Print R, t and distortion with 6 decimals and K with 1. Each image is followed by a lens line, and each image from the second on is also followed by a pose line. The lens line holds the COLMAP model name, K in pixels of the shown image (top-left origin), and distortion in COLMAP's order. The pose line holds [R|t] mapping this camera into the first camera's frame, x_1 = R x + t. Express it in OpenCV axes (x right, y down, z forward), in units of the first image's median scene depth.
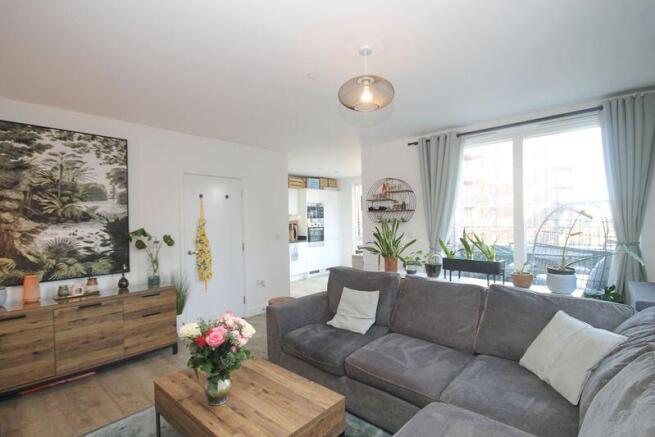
lens RADIAL K [[314.7, 0, 322.0], [0, 314.7, 223.4], [0, 0, 1]] dist [0.012115, -0.000534]
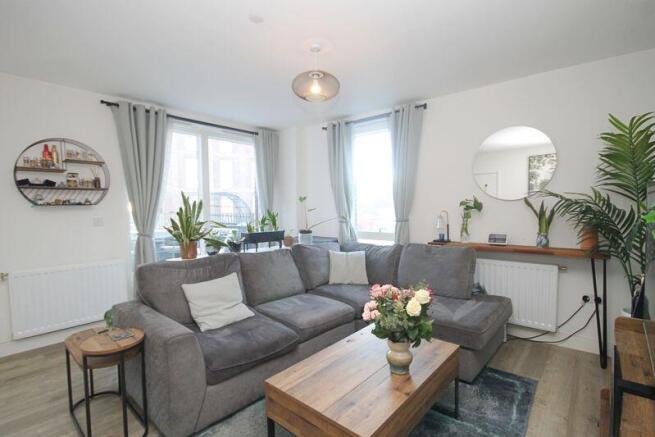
lens RADIAL K [[314.7, 0, 322.0], [0, 314.7, 223.4], [0, 0, 1]] dist [0.012115, -0.000534]
pose [[-0.016181, -0.035577, 0.999236, -0.533210], [0.023621, 0.999074, 0.035953, 0.026748], [-0.999590, 0.024185, -0.015326, 0.516972]]
